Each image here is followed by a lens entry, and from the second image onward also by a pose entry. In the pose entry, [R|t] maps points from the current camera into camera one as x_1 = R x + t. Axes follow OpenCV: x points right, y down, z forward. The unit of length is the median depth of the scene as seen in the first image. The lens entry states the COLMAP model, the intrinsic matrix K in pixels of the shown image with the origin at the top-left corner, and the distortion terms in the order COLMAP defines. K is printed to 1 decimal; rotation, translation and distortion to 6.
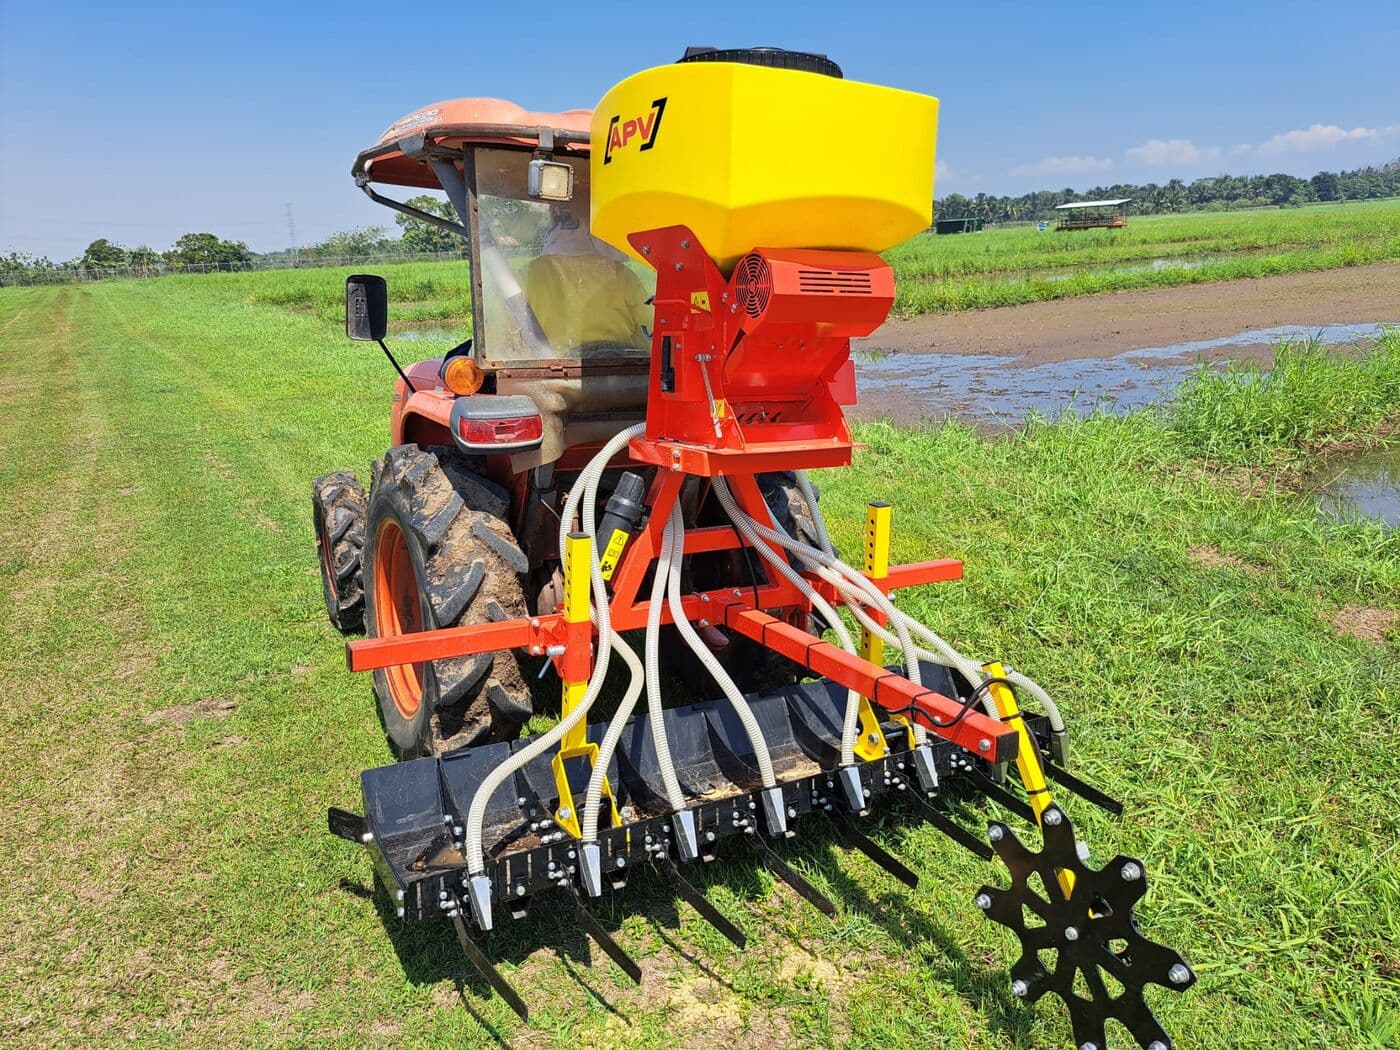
lens RADIAL K [[1004.4, 0, 700.0], [0, 1004.4, 525.0], [0, 0, 1]] dist [-0.005023, -0.001520]
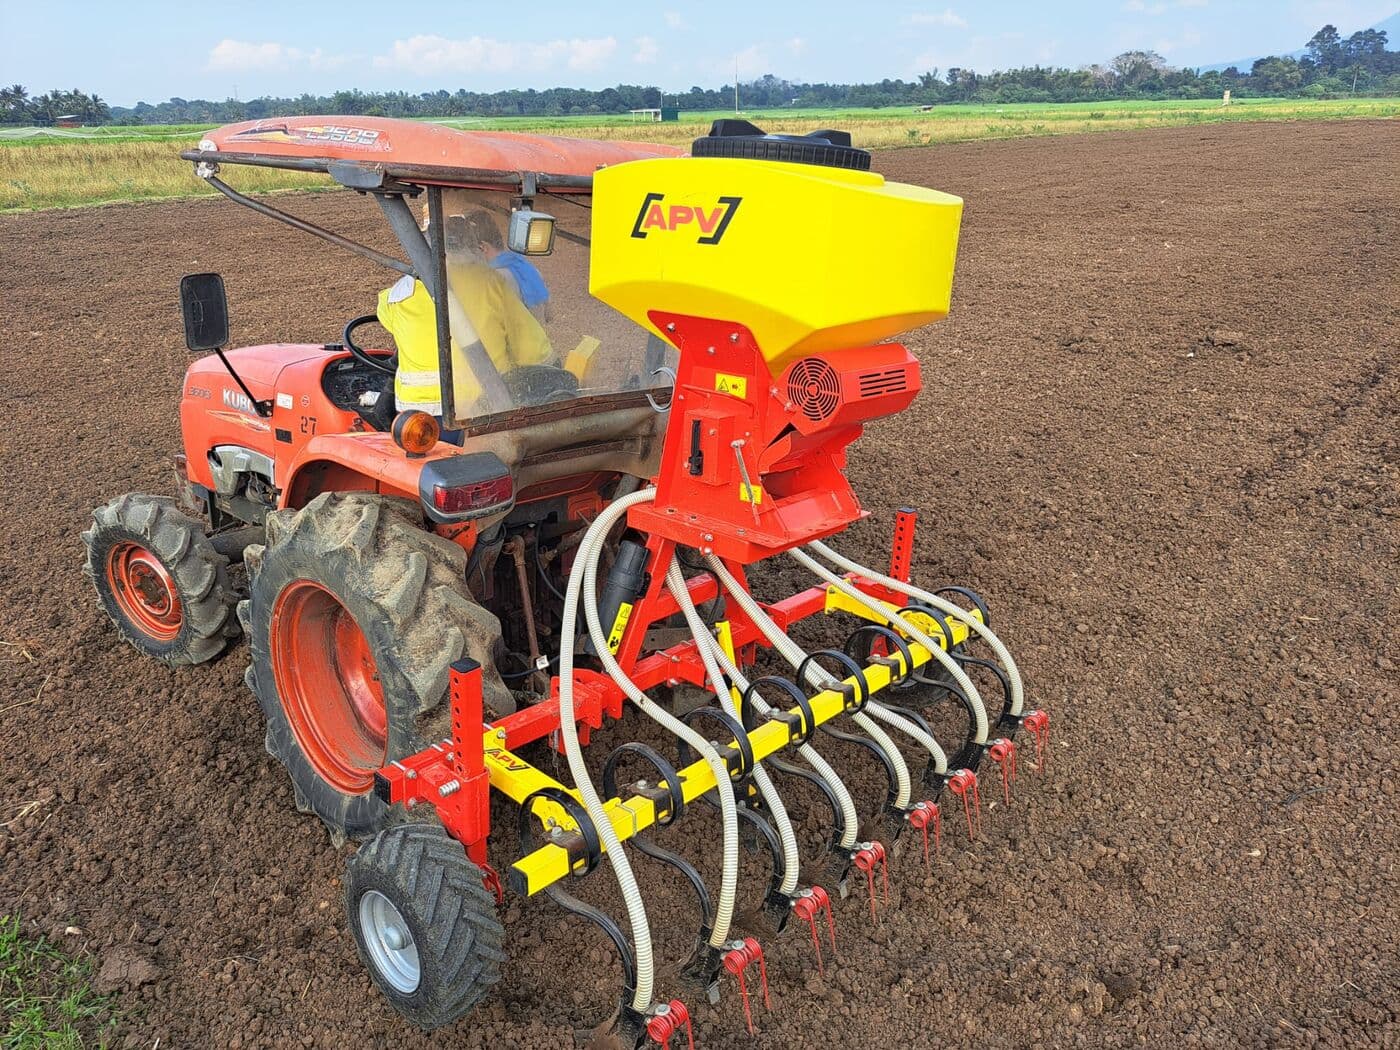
lens RADIAL K [[1004.4, 0, 700.0], [0, 1004.4, 525.0], [0, 0, 1]] dist [-0.005023, -0.001520]
pose [[0.942390, -0.059181, 0.329238, -0.362341], [0.019557, 0.992290, 0.122389, -0.208190], [-0.333943, -0.108899, 0.936282, 0.069987]]
